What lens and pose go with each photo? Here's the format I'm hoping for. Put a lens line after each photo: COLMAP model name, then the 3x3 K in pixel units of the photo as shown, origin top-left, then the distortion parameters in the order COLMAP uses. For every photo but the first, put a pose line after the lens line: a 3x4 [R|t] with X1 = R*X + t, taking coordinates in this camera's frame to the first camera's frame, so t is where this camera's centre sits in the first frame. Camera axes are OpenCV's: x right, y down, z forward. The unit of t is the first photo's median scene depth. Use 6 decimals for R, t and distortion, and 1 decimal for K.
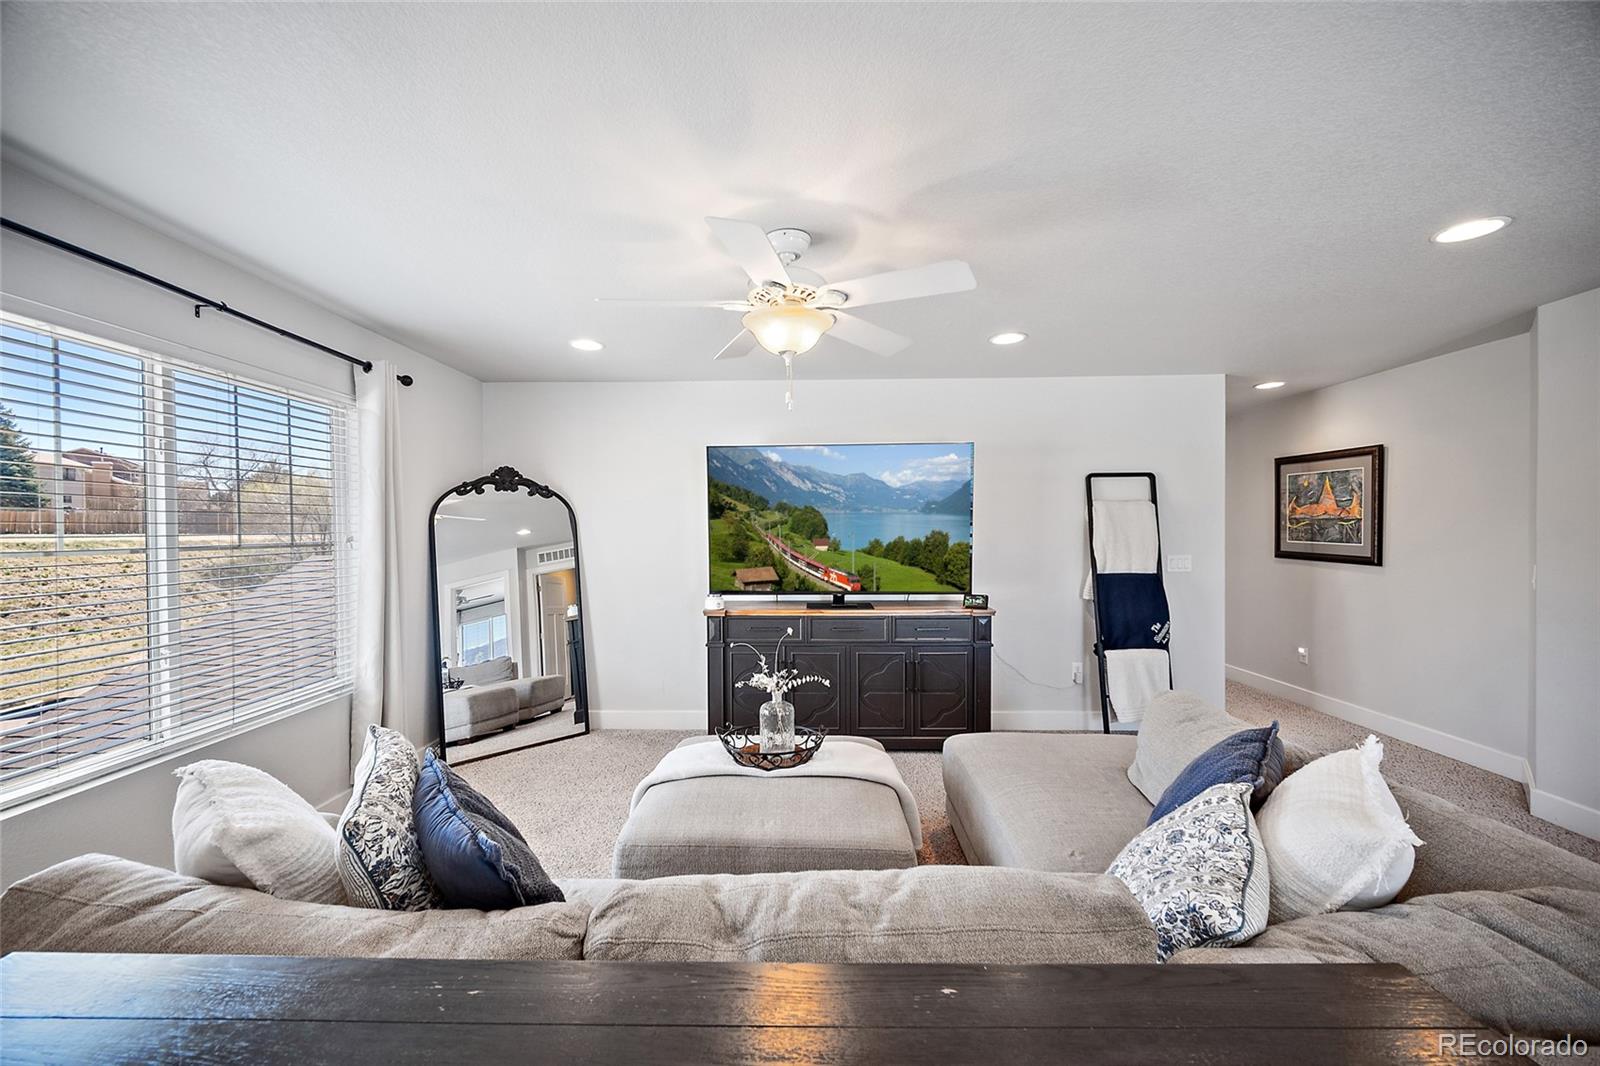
lens RADIAL K [[629.3, 0, 795.1], [0, 629.3, 535.6], [0, 0, 1]] dist [0.016515, 0.000285]
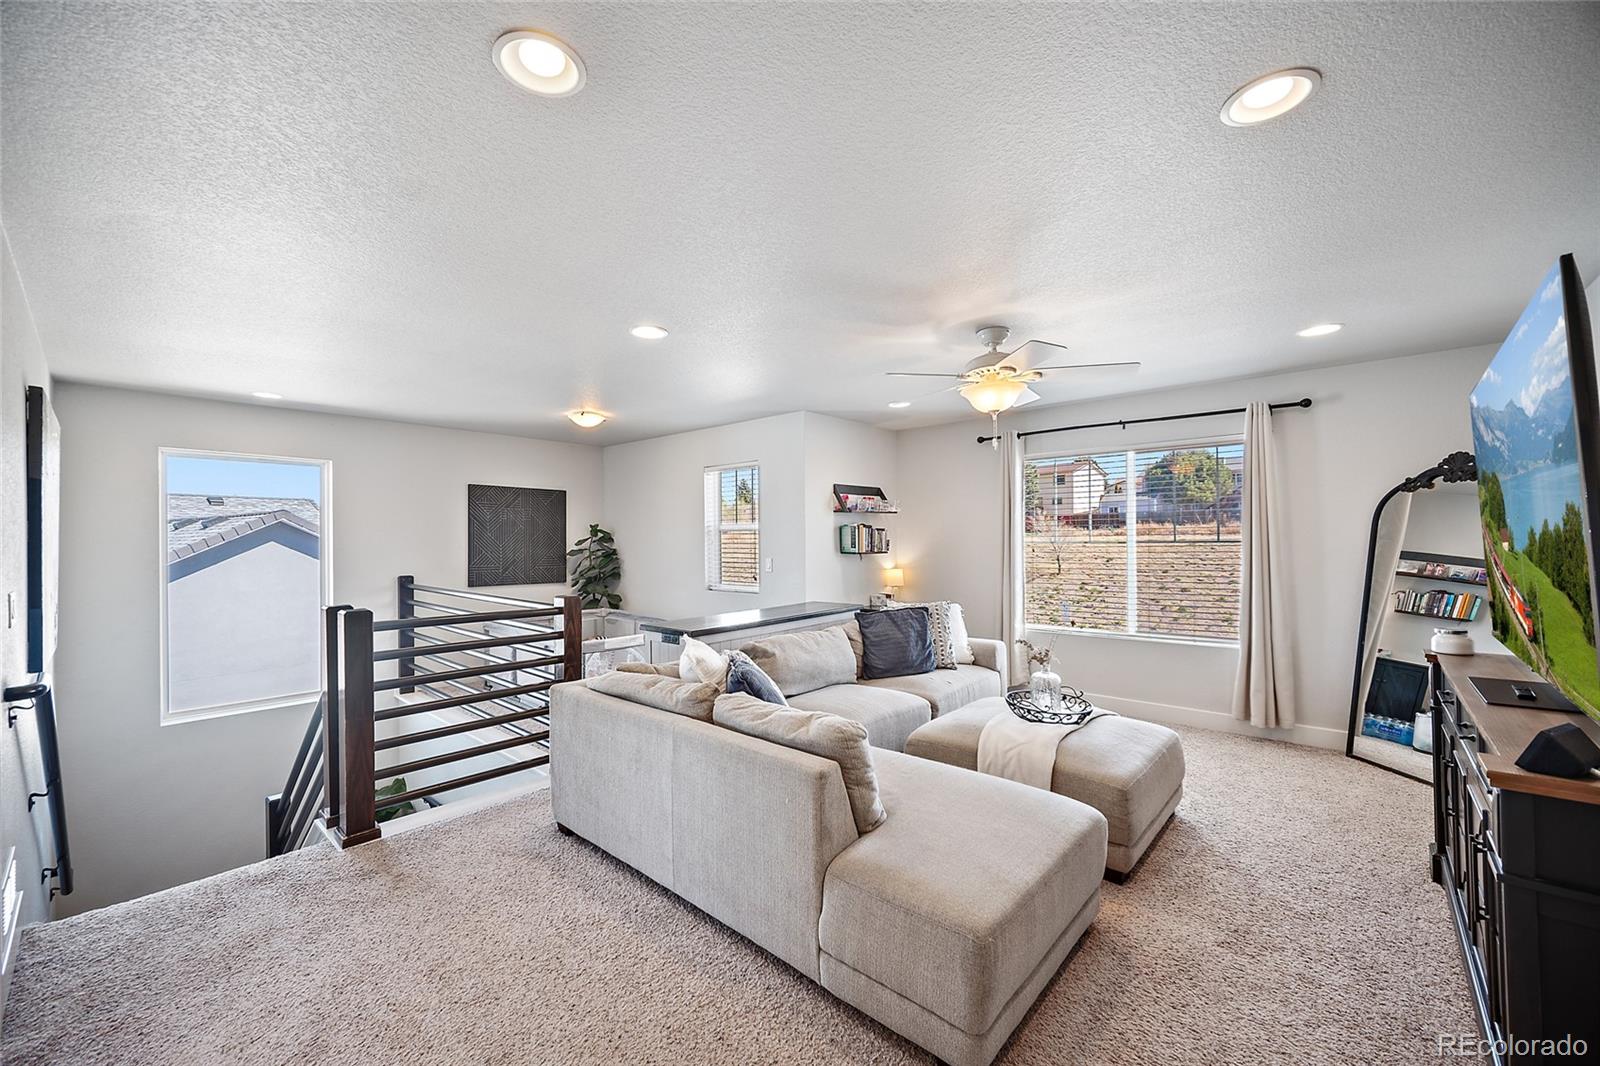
lens RADIAL K [[629.3, 0, 797.1], [0, 629.3, 533.5], [0, 0, 1]] dist [0.016515, 0.000285]
pose [[-0.651901, -0.000517, -0.758304, 0.784767], [0.002046, 0.999995, -0.002441, -0.001237], [0.758302, -0.003143, -0.651896, 0.909122]]
